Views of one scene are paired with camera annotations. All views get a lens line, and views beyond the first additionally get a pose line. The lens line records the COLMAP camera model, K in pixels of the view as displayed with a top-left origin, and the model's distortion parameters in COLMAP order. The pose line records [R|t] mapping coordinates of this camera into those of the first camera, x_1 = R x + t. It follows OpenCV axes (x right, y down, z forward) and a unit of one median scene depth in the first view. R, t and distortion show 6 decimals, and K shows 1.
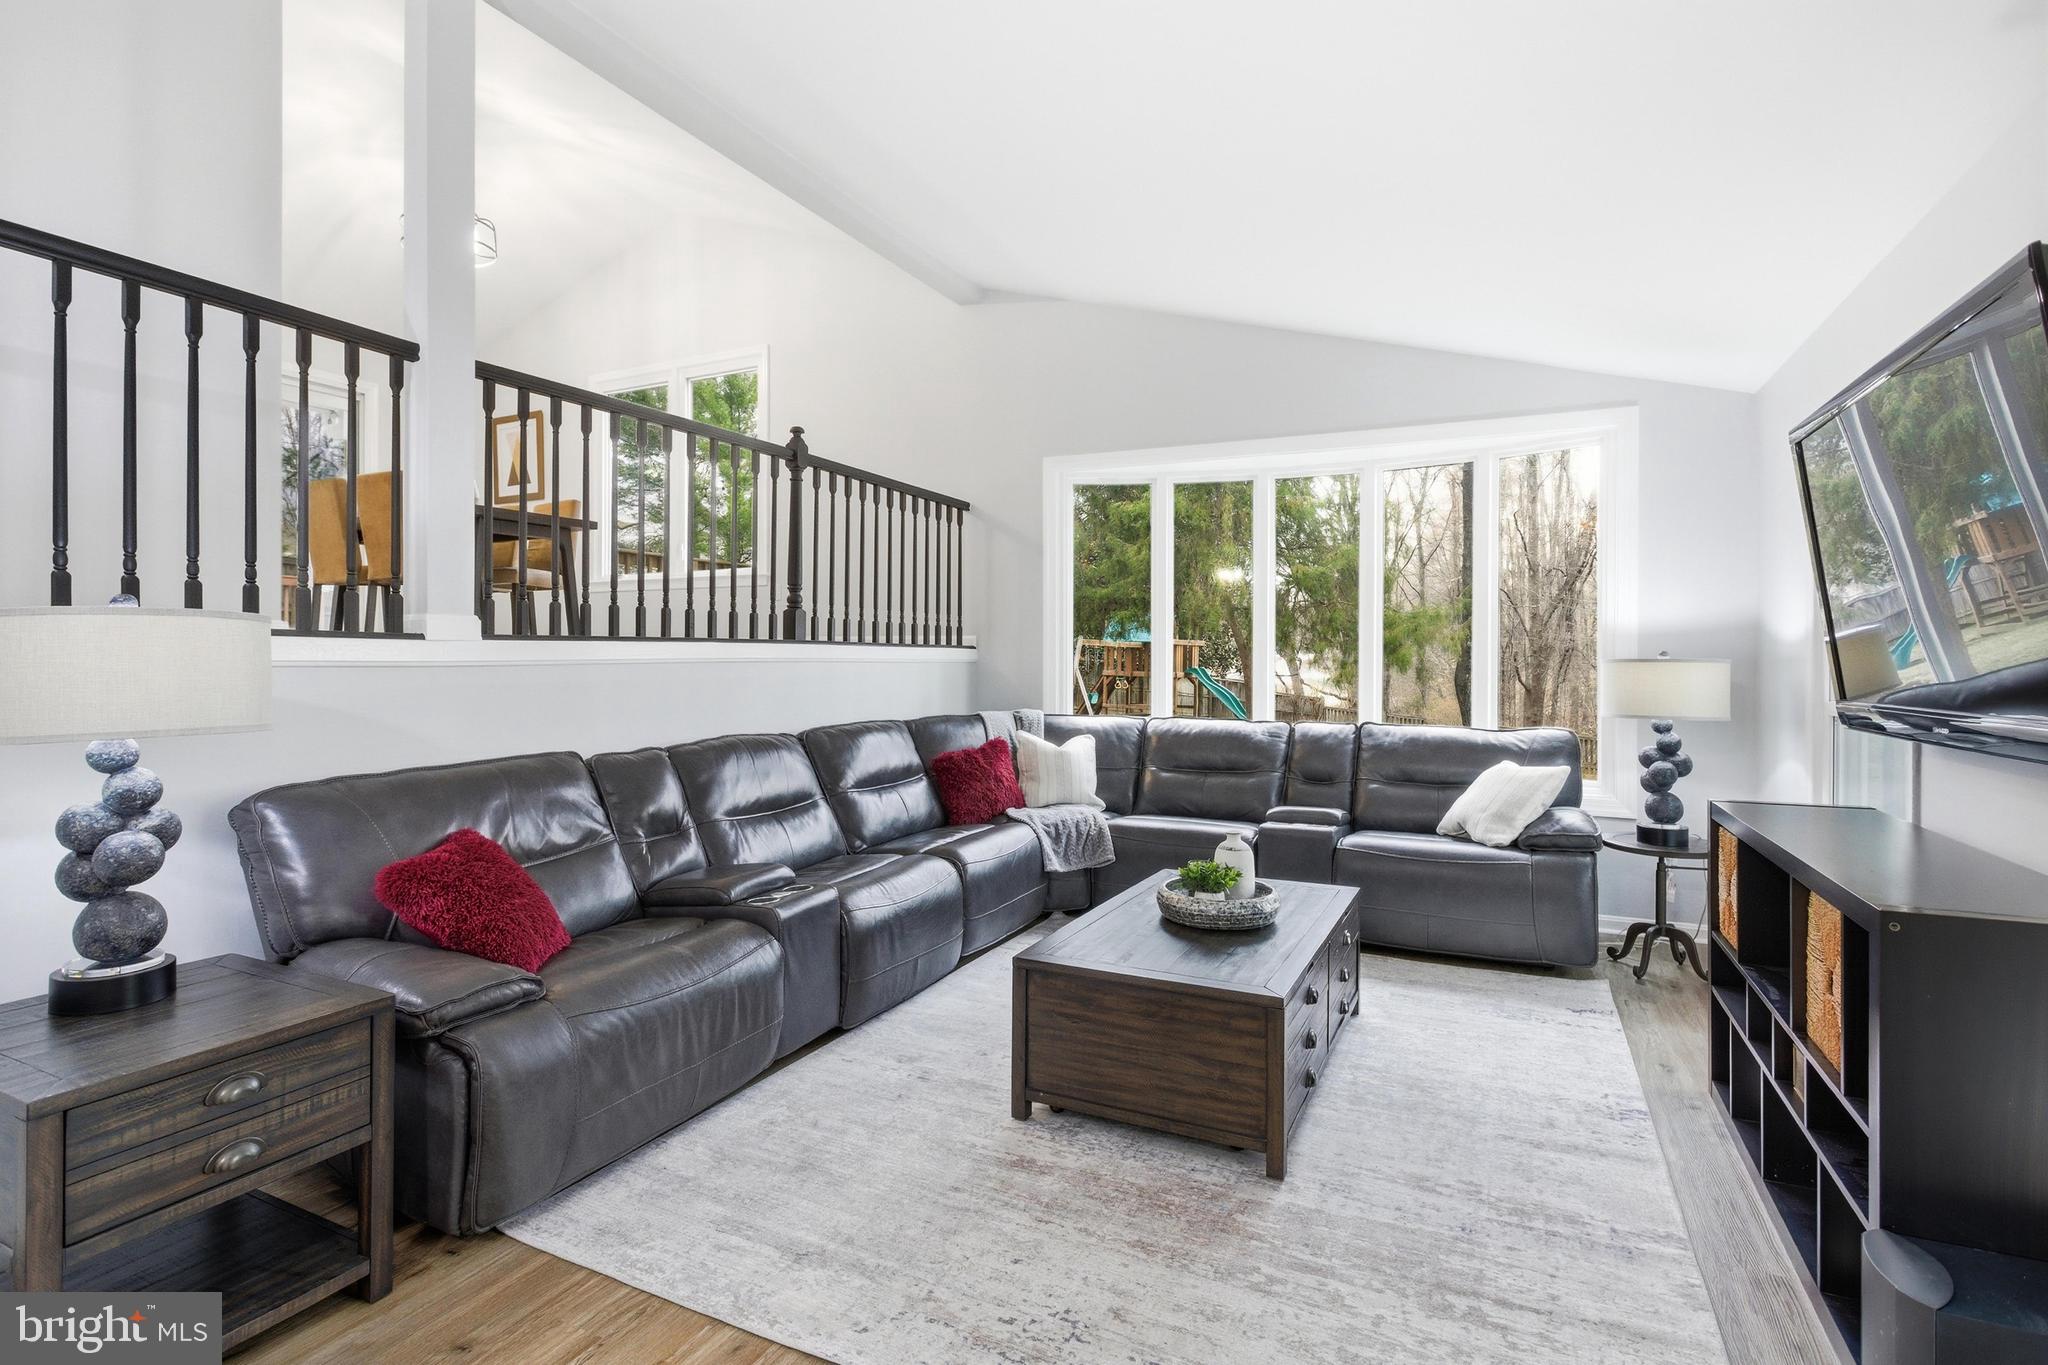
lens RADIAL K [[1000.4, 0, 1036.9], [0, 1000.4, 674.1], [0, 0, 1]] dist [0.000319, -0.000011]
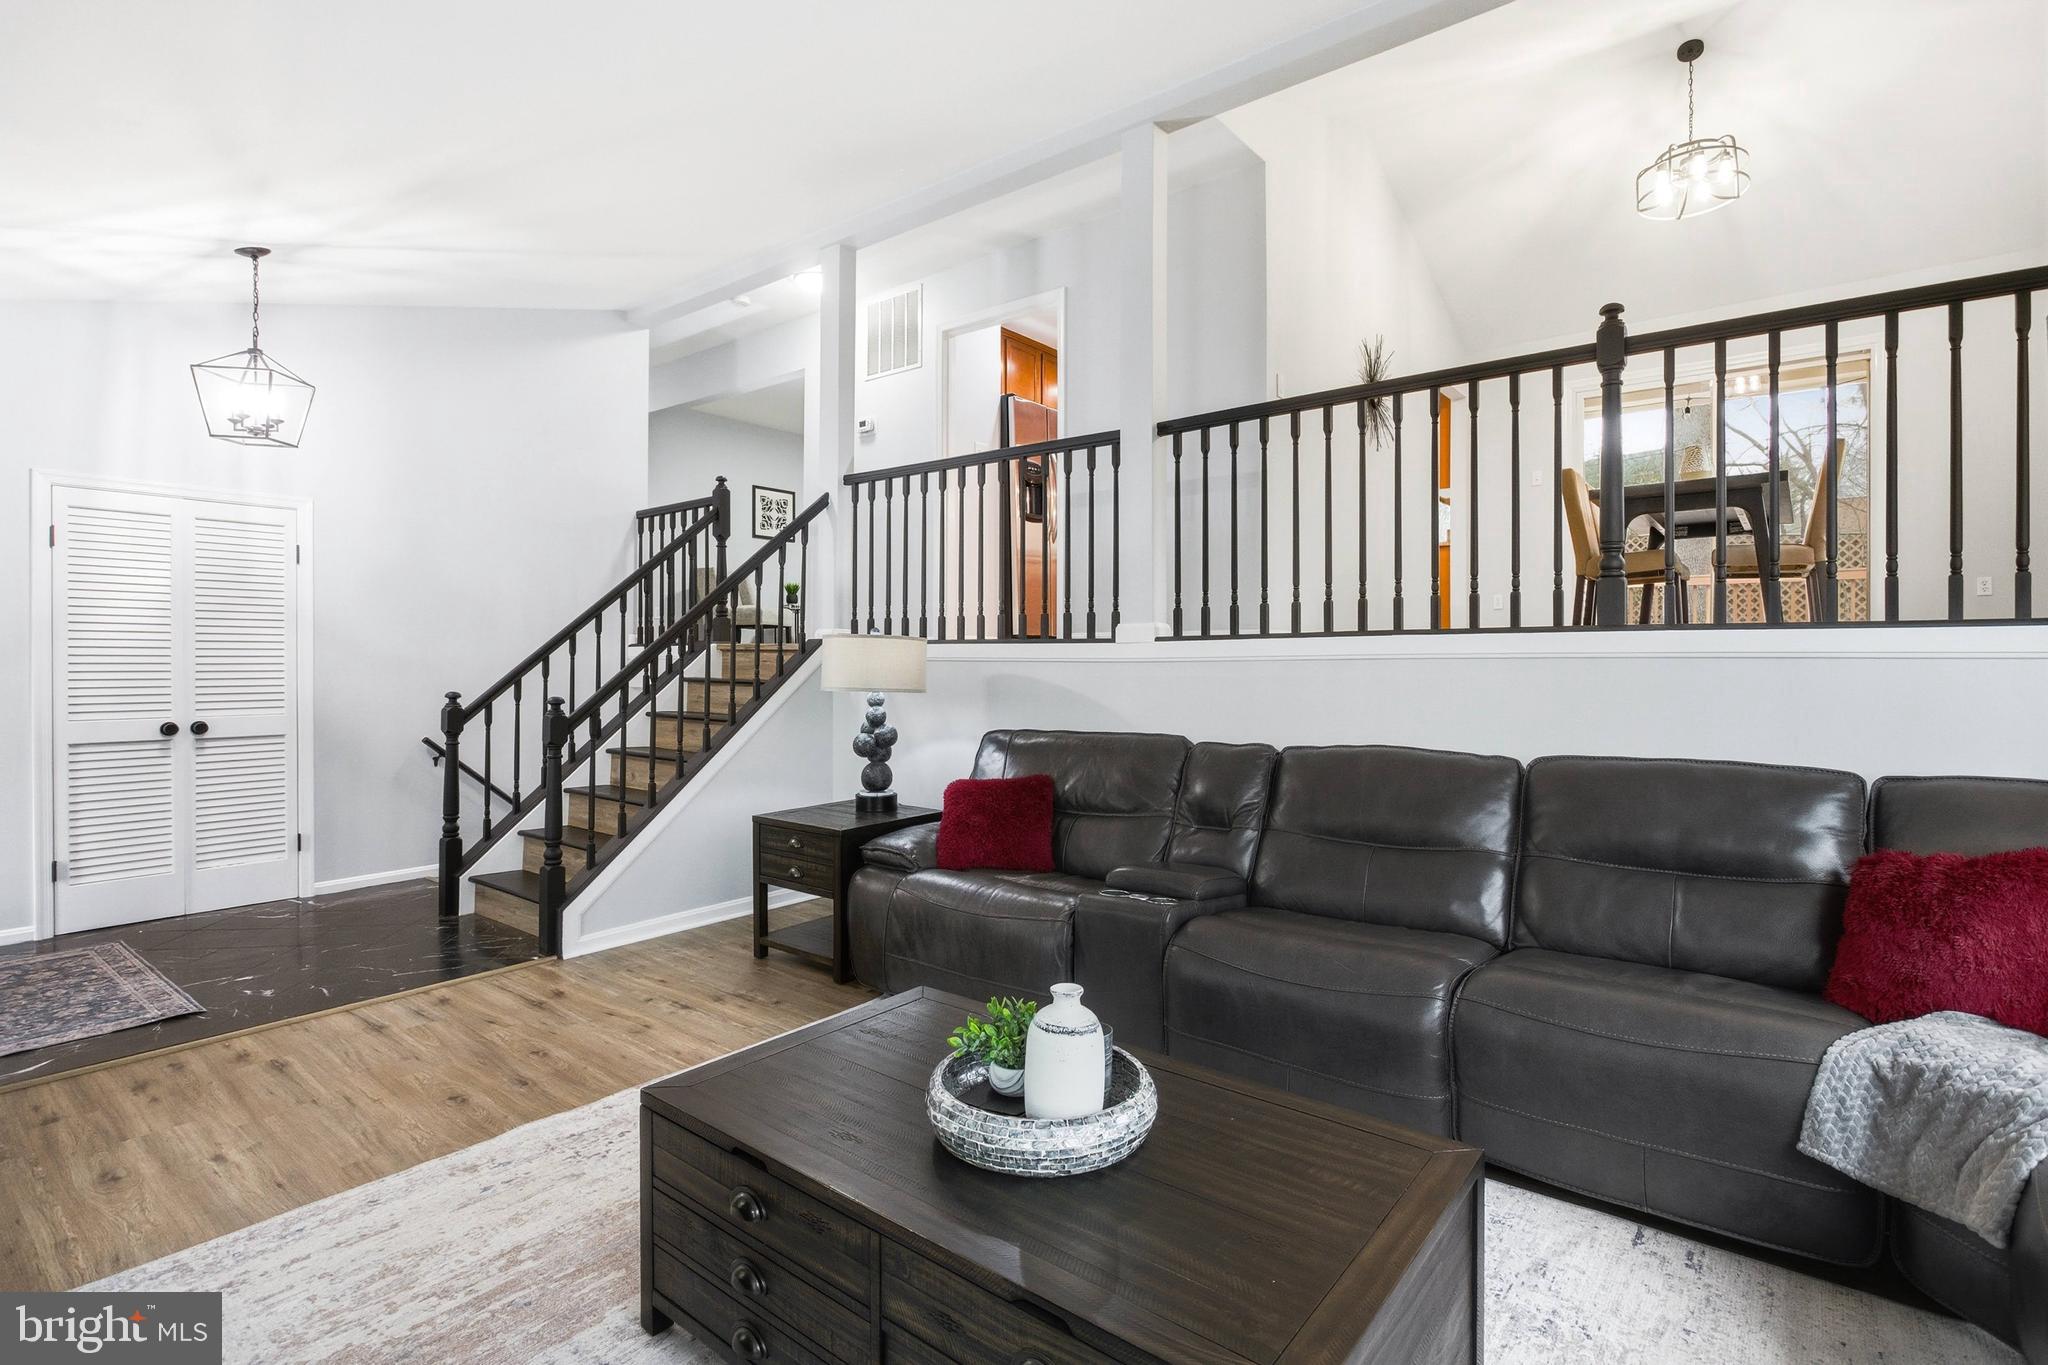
lens RADIAL K [[980.2, 0, 1016.4], [0, 980.2, 656.5], [0, 0, 1]] dist [0.001352, 0.000326]
pose [[-0.240257, 0.002000, -0.970707, 0.753490], [-0.011155, 0.999926, 0.004821, -0.018724], [0.970645, 0.011987, -0.240217, 1.203049]]
